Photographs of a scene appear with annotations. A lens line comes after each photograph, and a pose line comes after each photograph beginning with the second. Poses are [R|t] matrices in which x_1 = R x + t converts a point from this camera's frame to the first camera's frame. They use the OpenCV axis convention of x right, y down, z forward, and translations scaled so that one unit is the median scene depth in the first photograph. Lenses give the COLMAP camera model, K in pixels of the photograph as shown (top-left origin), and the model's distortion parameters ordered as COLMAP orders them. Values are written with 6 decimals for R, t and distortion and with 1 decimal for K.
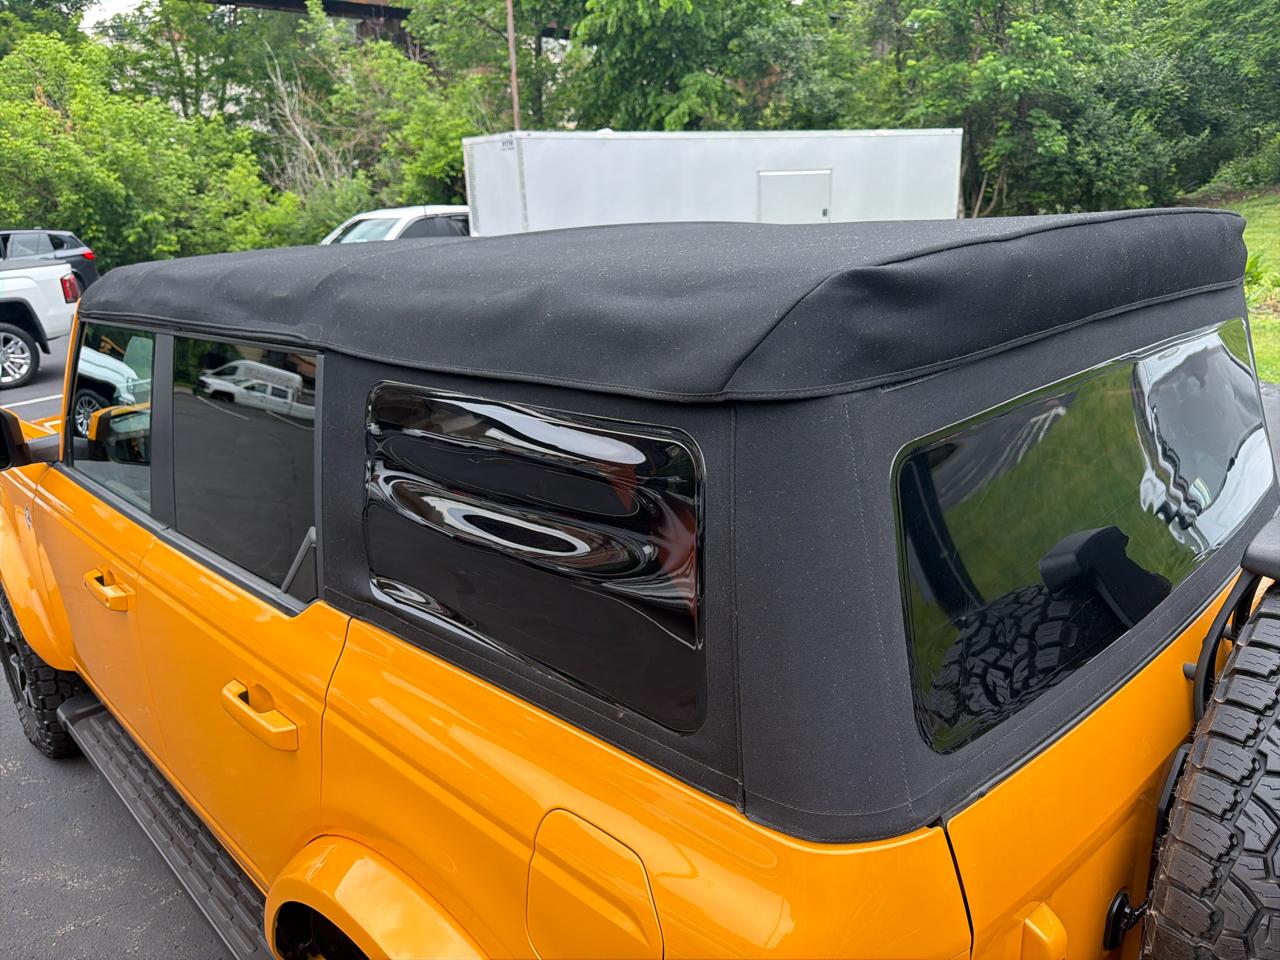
lens RADIAL K [[904.8, 0, 631.5], [0, 904.8, 502.4], [0, 0, 1]] dist [0.028820, -0.026926]
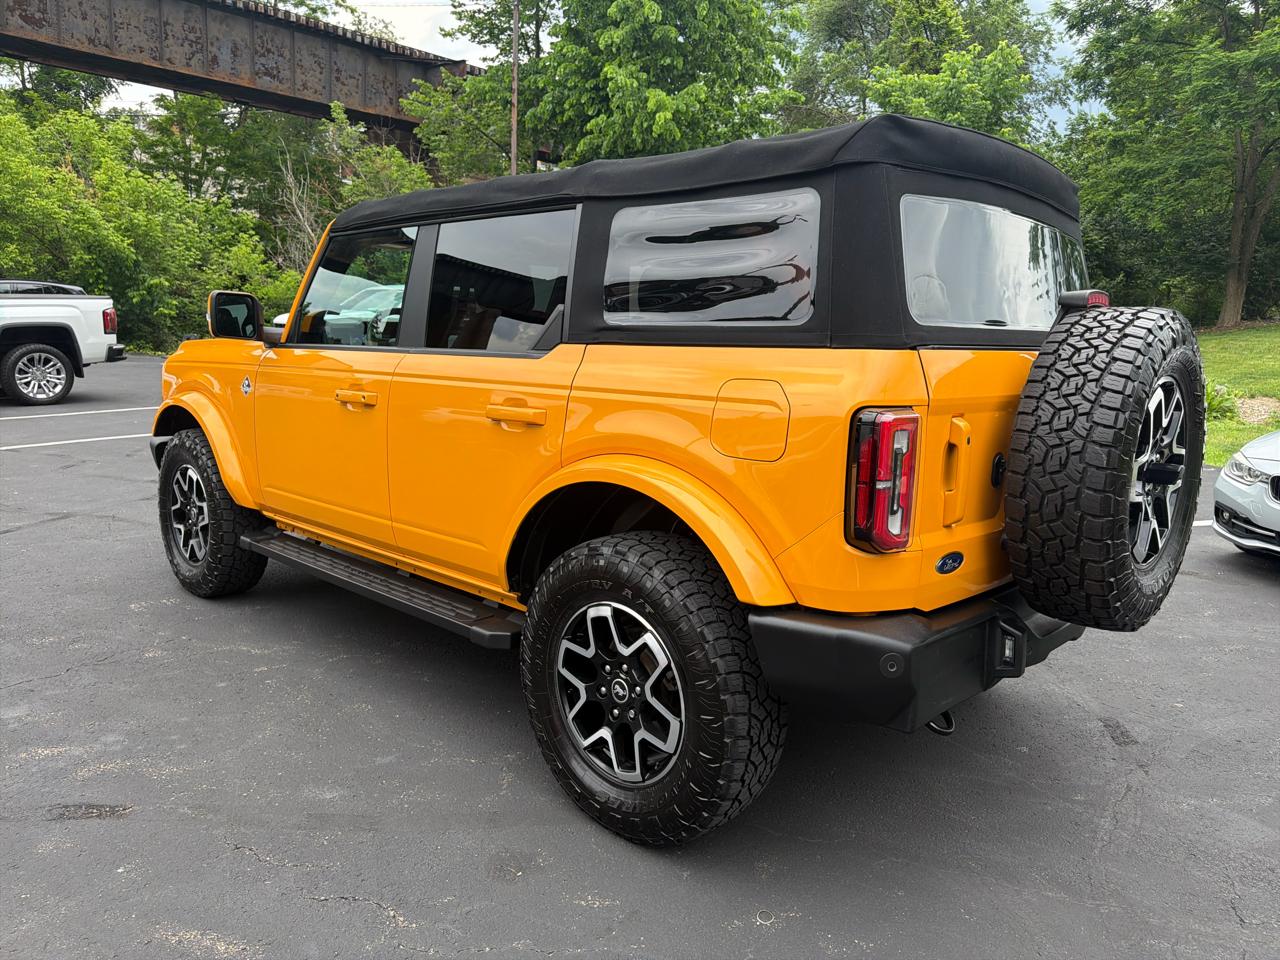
lens RADIAL K [[904.8, 0, 632.8], [0, 904.8, 490.8], [0, 0, 1]] dist [0.028820, -0.026926]
pose [[0.996558, 0.063844, 0.052874, -0.018604], [-0.056091, 0.988986, -0.136970, 0.041073], [-0.061036, 0.133532, 0.989163, -0.046129]]
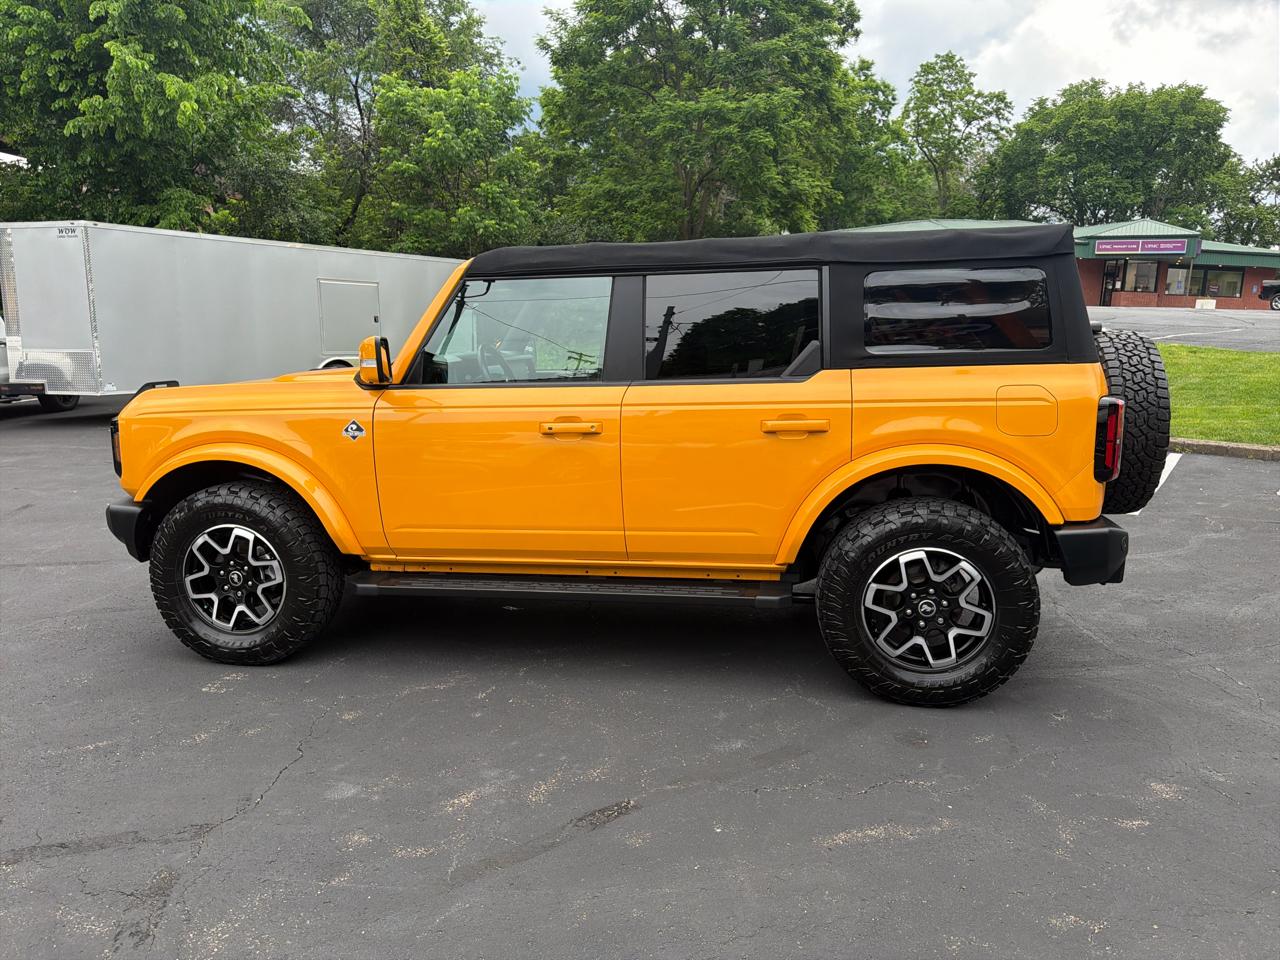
lens RADIAL K [[904.8, 0, 626.2], [0, 904.8, 499.1], [0, 0, 1]] dist [0.028820, -0.026926]
pose [[0.804986, -0.073166, 0.588765, -0.144574], [0.157826, 0.983018, -0.093628, 0.037981], [-0.571916, 0.168292, 0.802864, -0.035168]]
